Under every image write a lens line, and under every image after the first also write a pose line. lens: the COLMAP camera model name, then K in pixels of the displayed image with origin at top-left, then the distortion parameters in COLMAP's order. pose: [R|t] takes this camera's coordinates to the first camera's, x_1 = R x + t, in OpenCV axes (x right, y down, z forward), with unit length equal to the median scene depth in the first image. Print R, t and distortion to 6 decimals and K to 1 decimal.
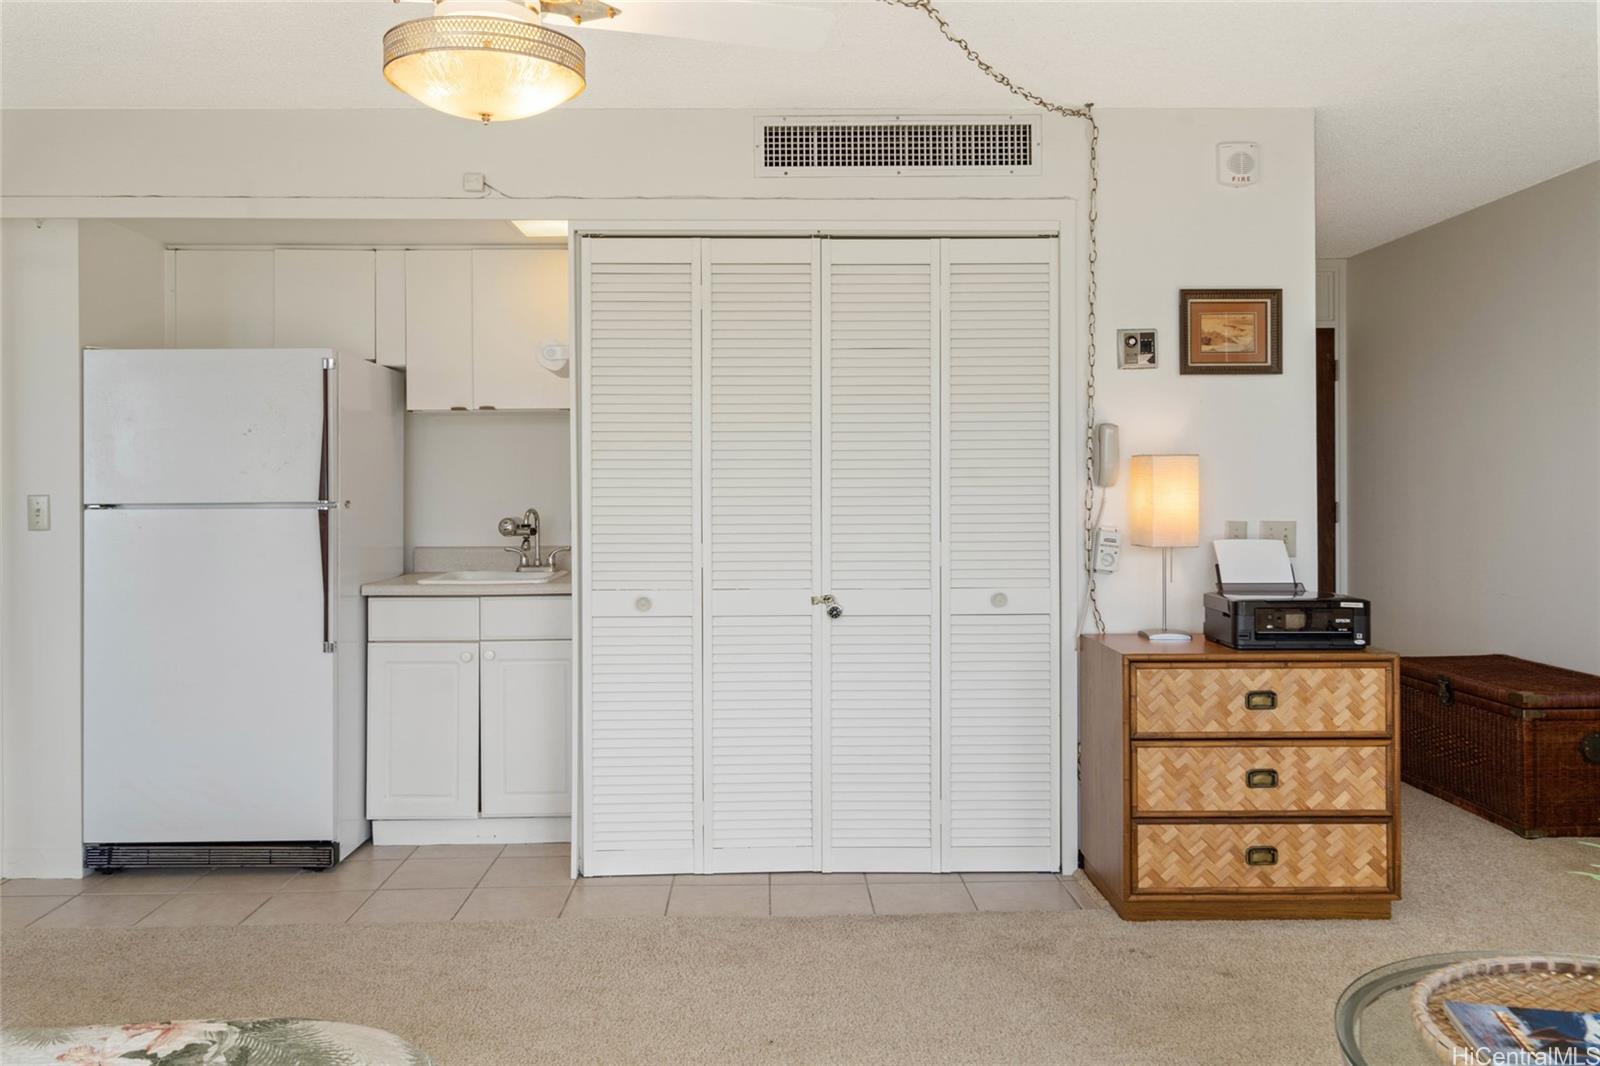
lens RADIAL K [[1181.8, 0, 787.3], [0, 1181.8, 485.9], [0, 0, 1]] dist [0.000644, -0.000033]
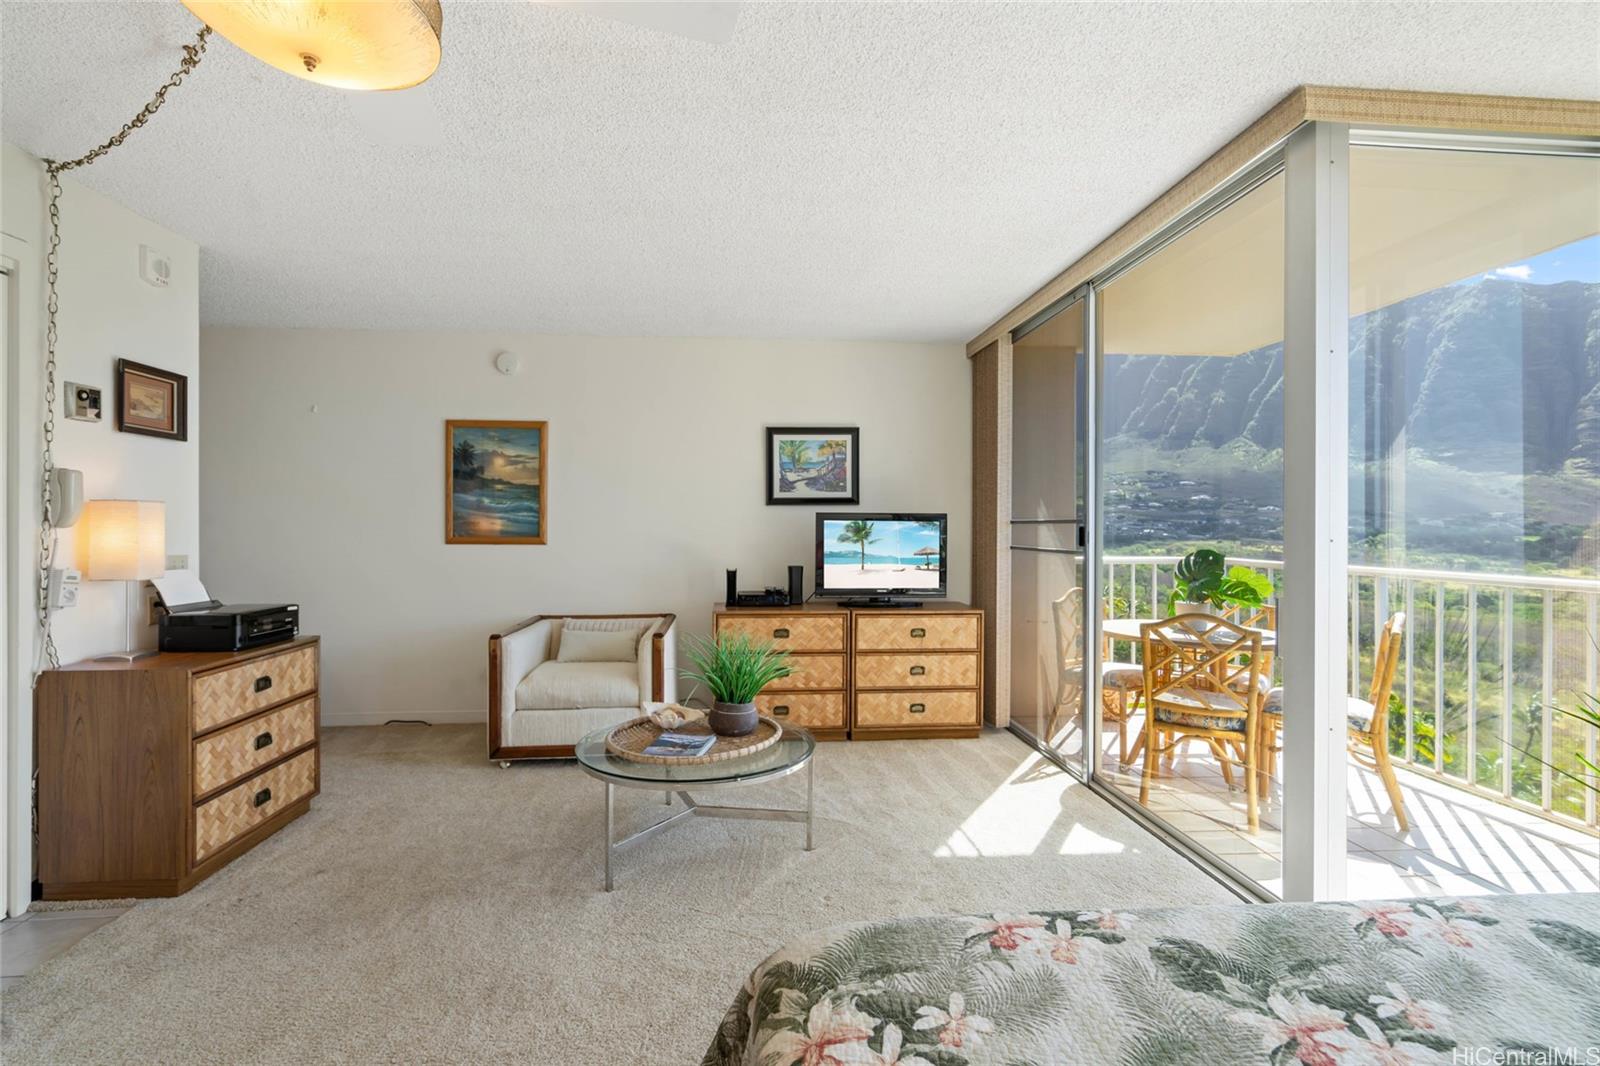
lens RADIAL K [[746.1, 0, 775.8], [0, 746.1, 524.9], [0, 0, 1]] dist [-0.004566, 0.001212]
pose [[-0.053846, 0.008614, 0.998512, -0.494066], [-0.000599, 0.999962, -0.008658, 0.004015], [-0.998549, -0.001064, -0.053839, 0.451729]]
